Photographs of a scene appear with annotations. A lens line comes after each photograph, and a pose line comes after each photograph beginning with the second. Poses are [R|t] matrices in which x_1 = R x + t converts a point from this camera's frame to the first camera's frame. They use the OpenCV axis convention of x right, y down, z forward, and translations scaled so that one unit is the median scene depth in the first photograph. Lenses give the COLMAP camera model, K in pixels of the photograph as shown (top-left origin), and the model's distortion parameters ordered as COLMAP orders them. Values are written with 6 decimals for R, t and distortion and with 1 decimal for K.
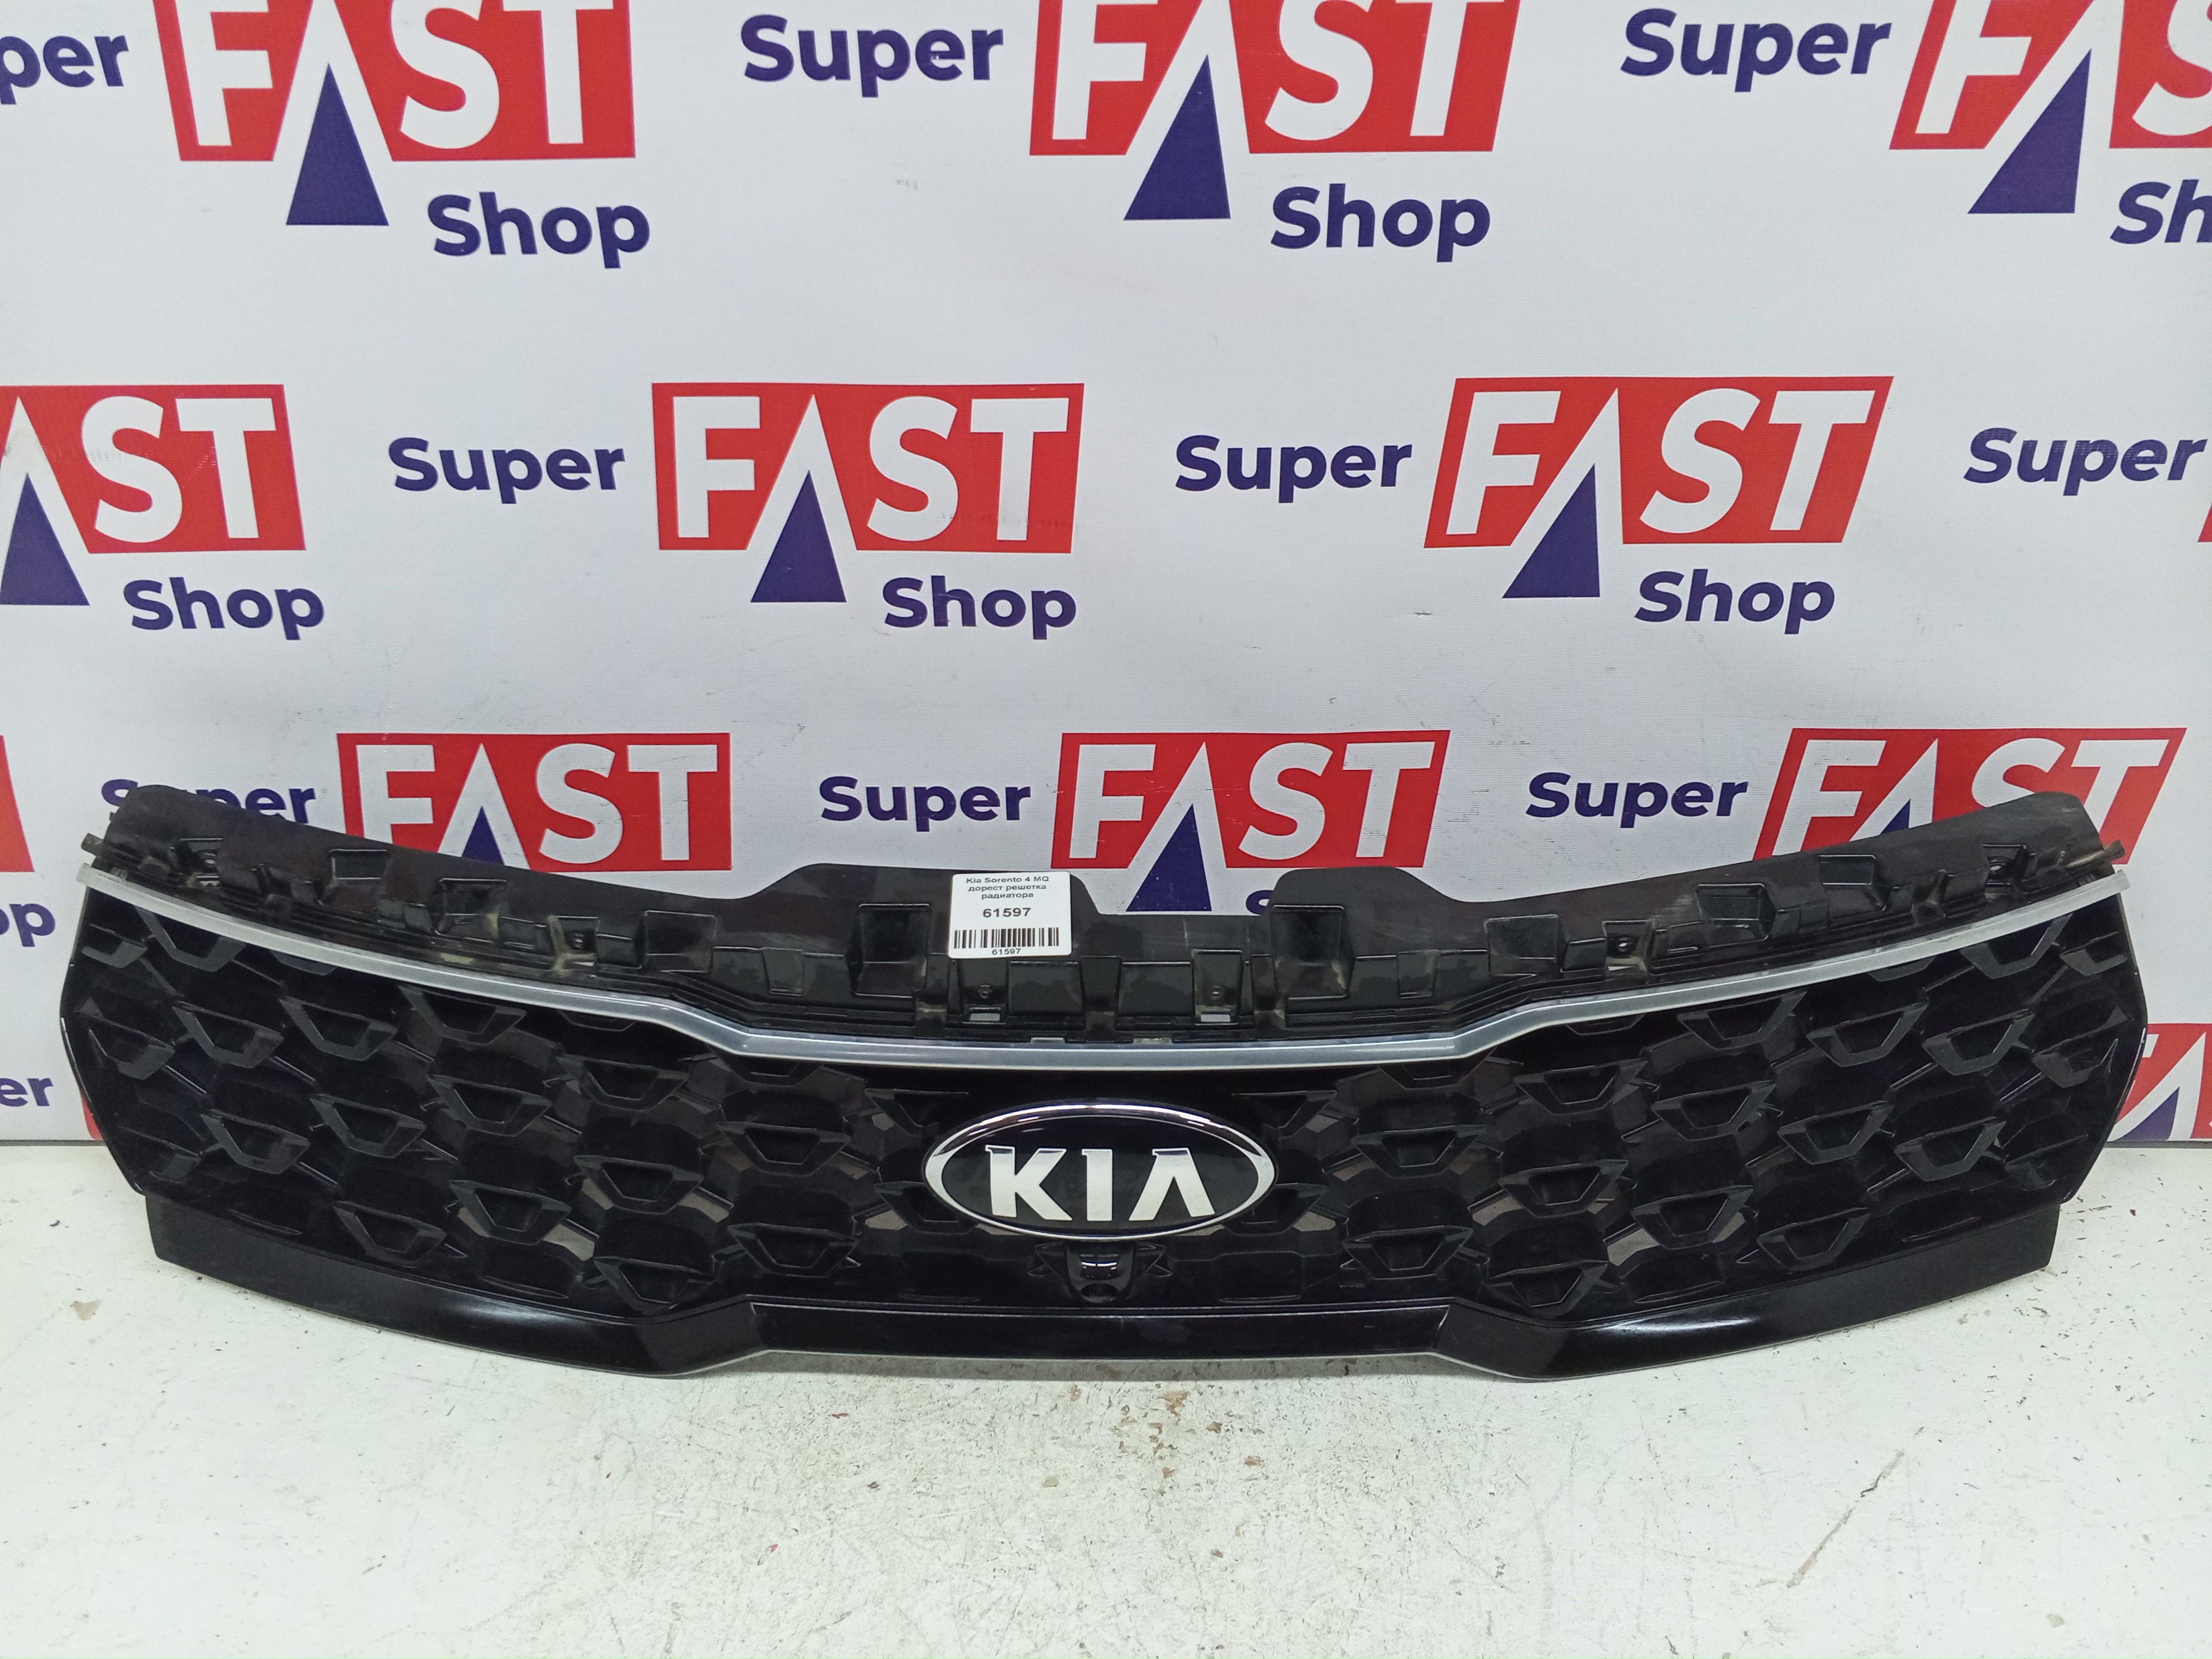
lens RADIAL K [[1794.2, 0, 1110.9], [0, 1794.2, 821.0], [0, 0, 1]] dist [0.010425, -0.040441]
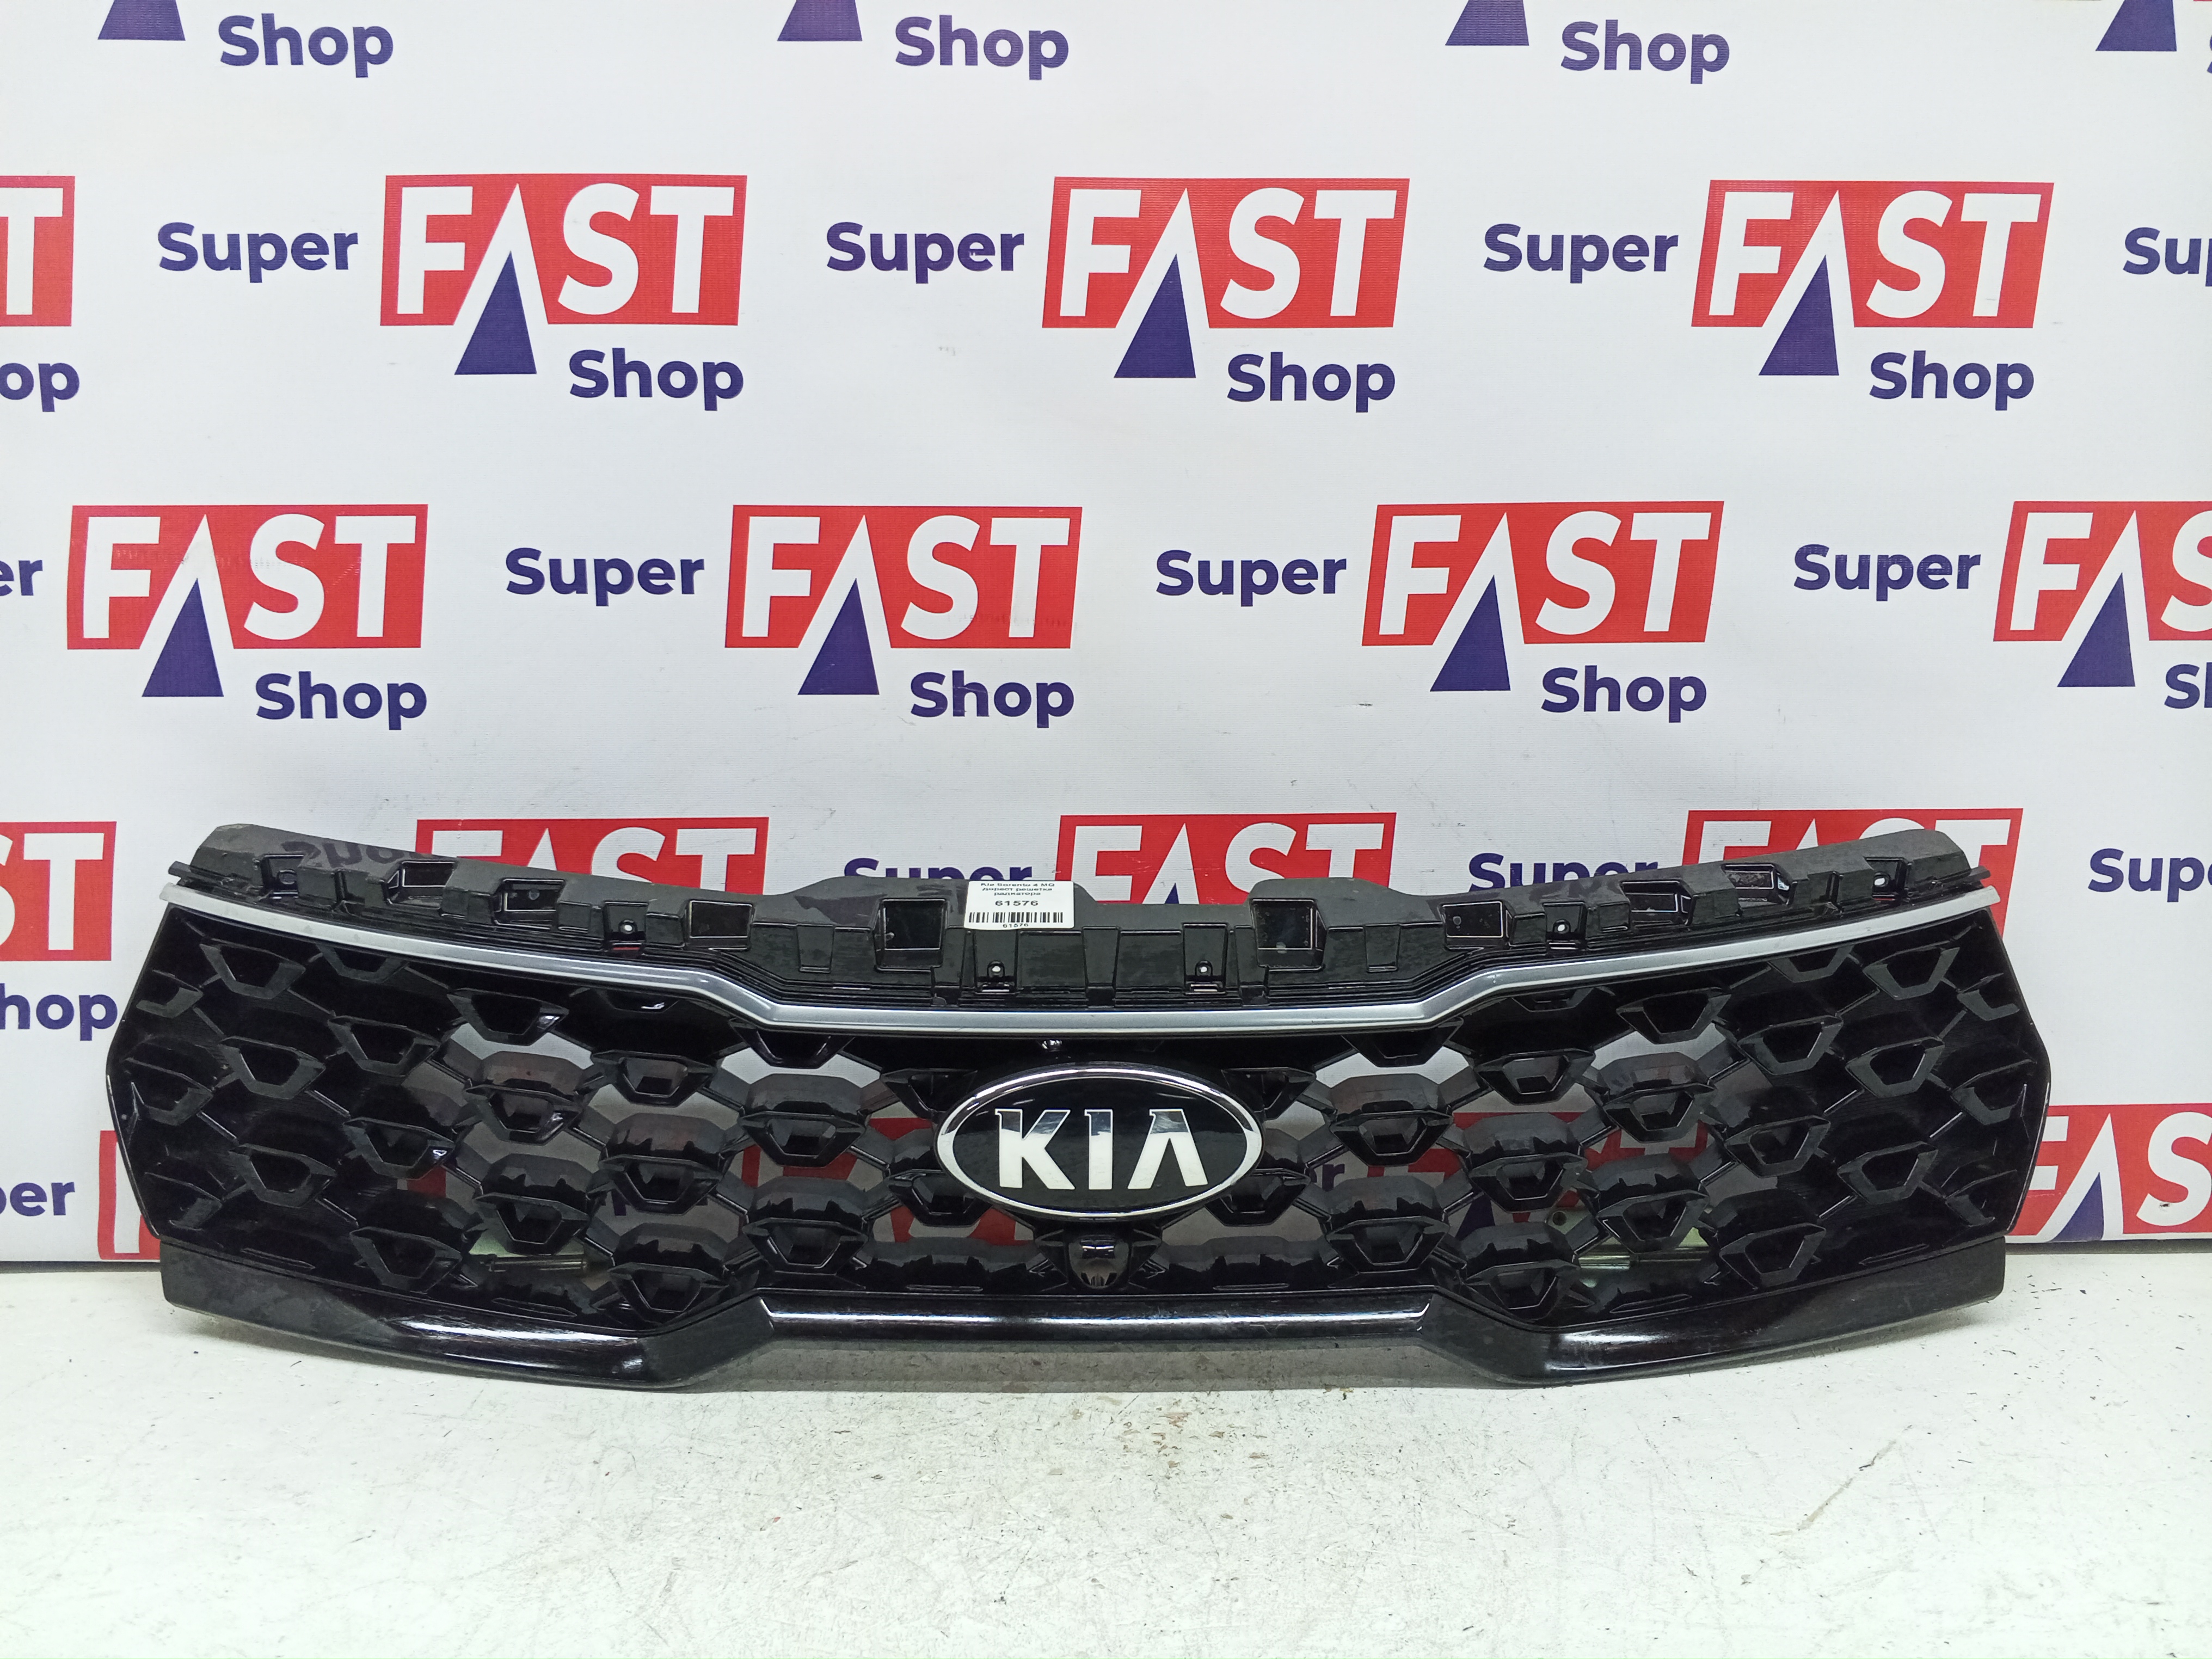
lens RADIAL K [[1794.2, 0, 1116.3], [0, 1794.2, 826.2], [0, 0, 1]] dist [0.010425, -0.040441]
pose [[0.999284, -0.001820, 0.037780, -0.037923], [0.016371, 0.921243, -0.388642, 0.436391], [-0.034097, 0.388982, 0.920614, -0.059014]]
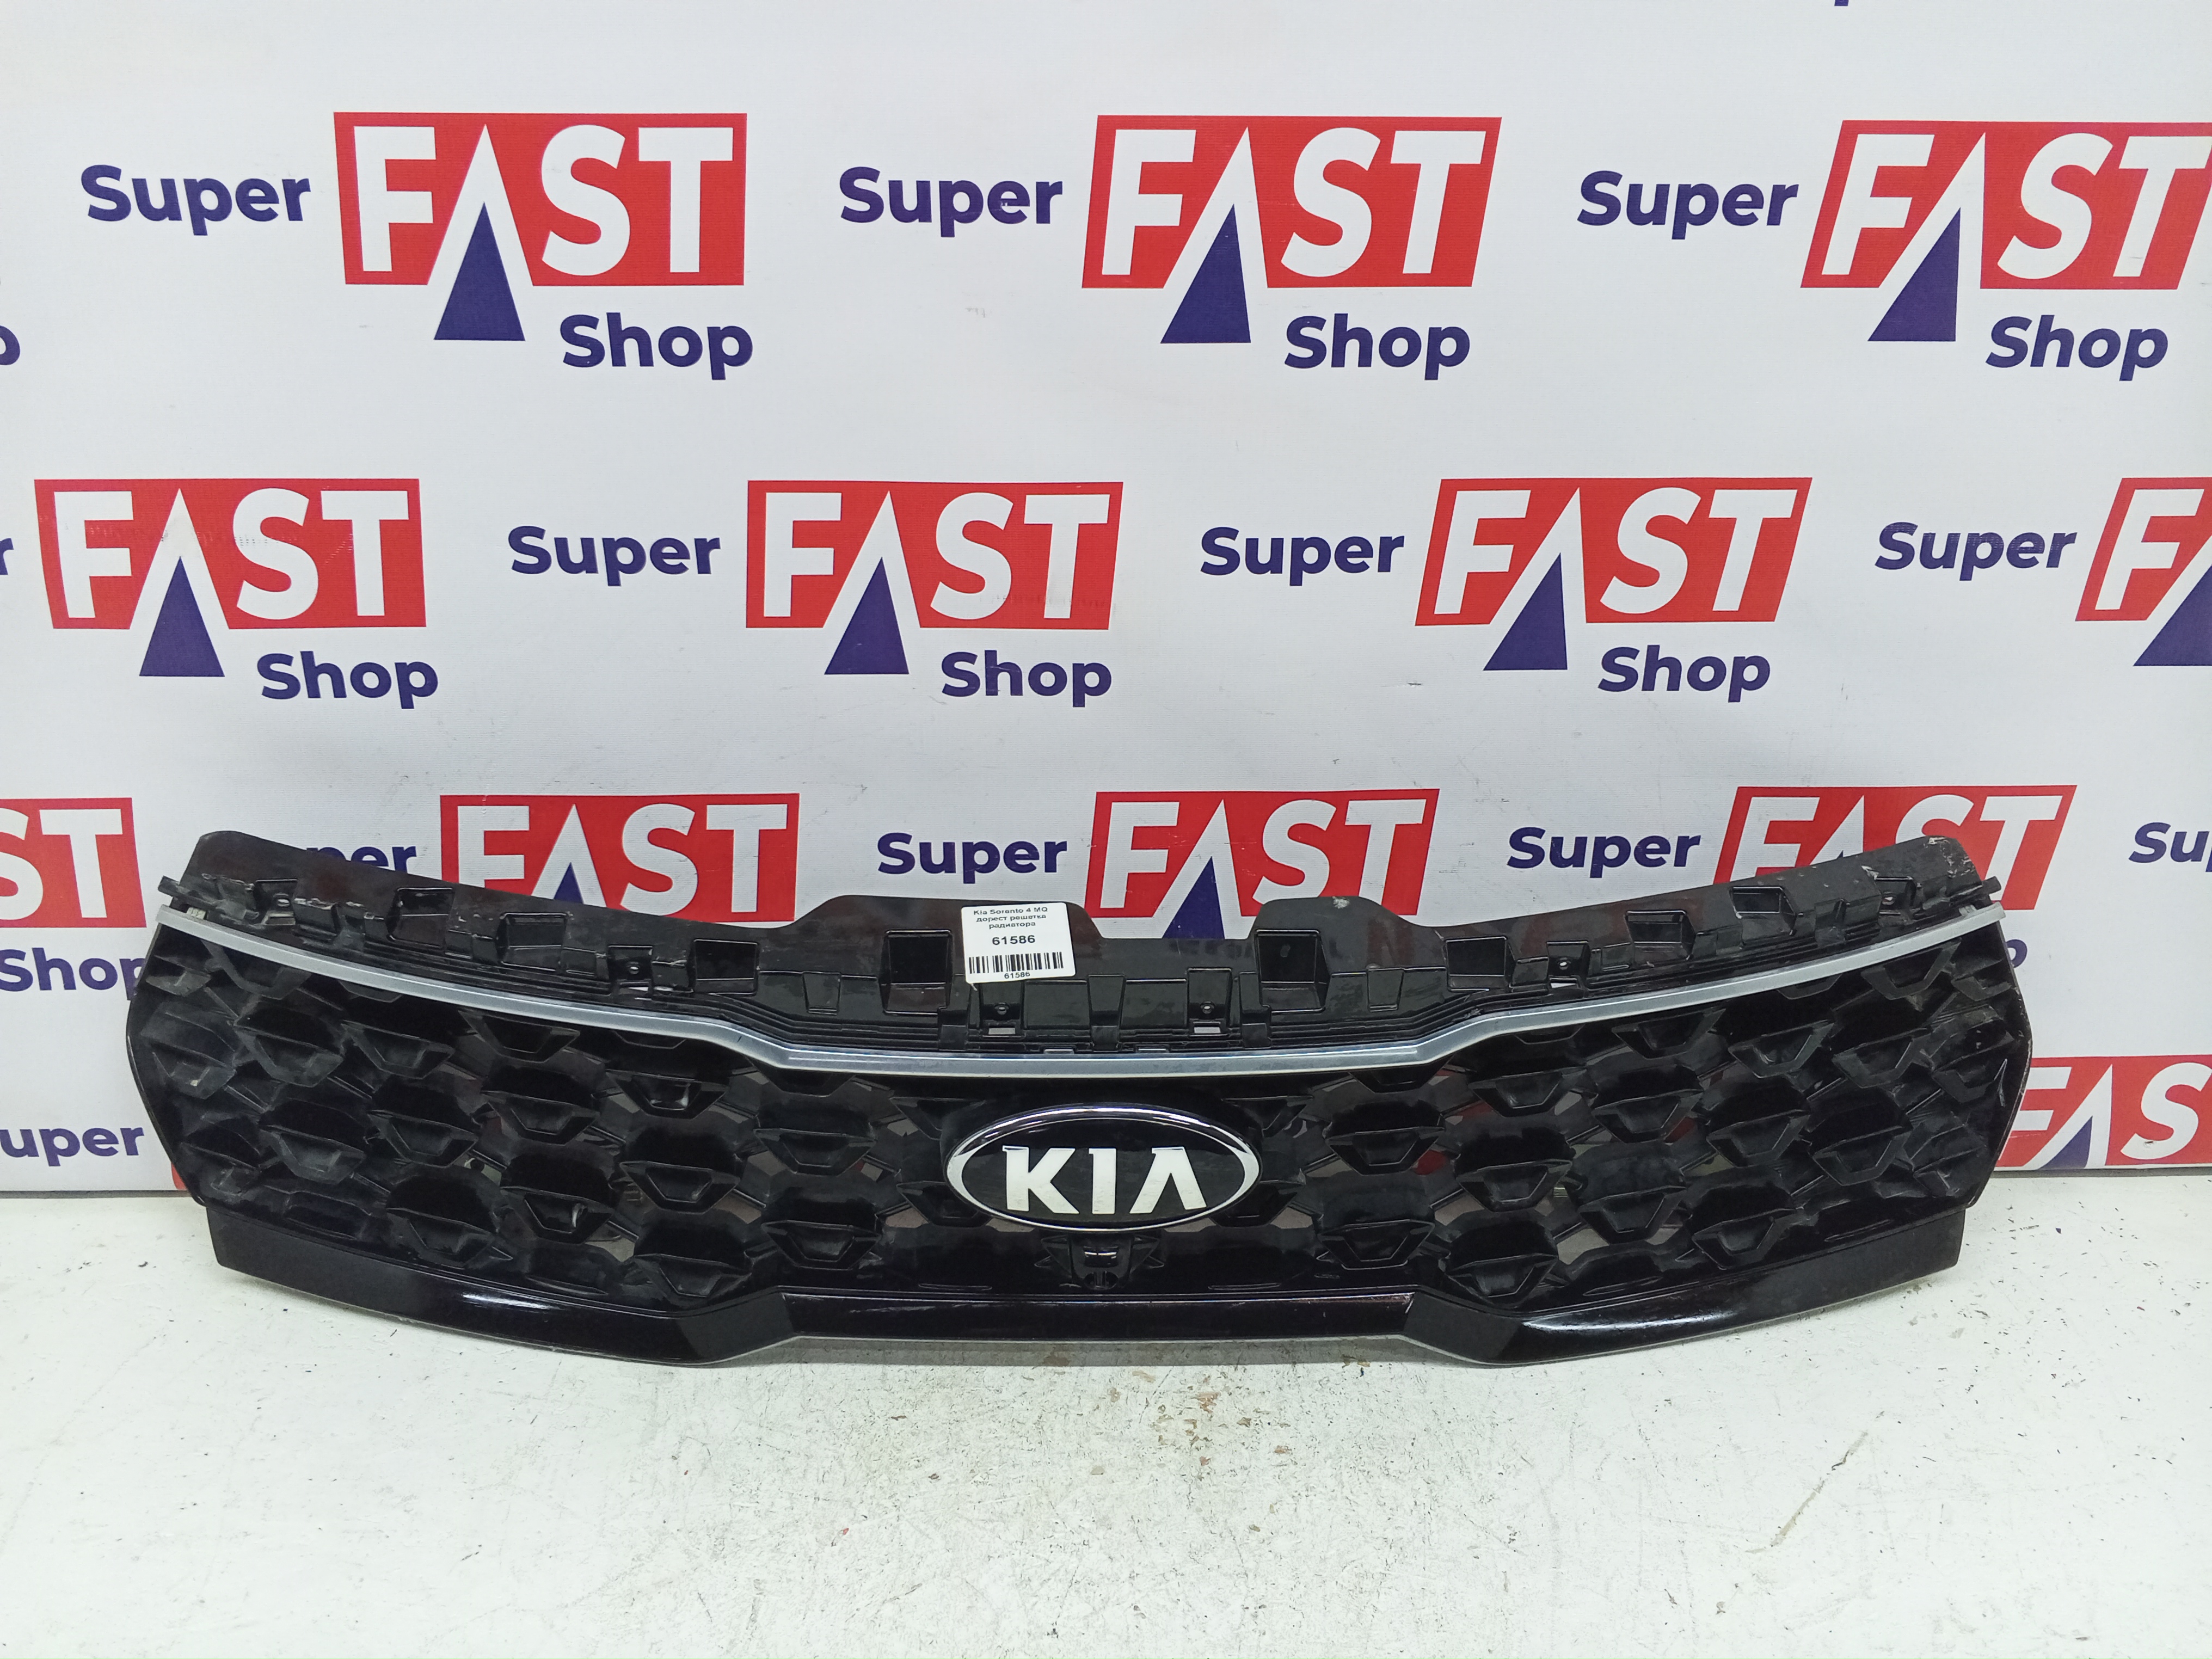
lens RADIAL K [[1794.2, 0, 1113.3], [0, 1794.2, 821.4], [0, 0, 1]] dist [0.010425, -0.040441]
pose [[0.999122, -0.003922, 0.041710, -0.069309], [0.008156, 0.994768, -0.101832, 0.090101], [-0.041093, 0.102082, 0.993927, -0.124083]]
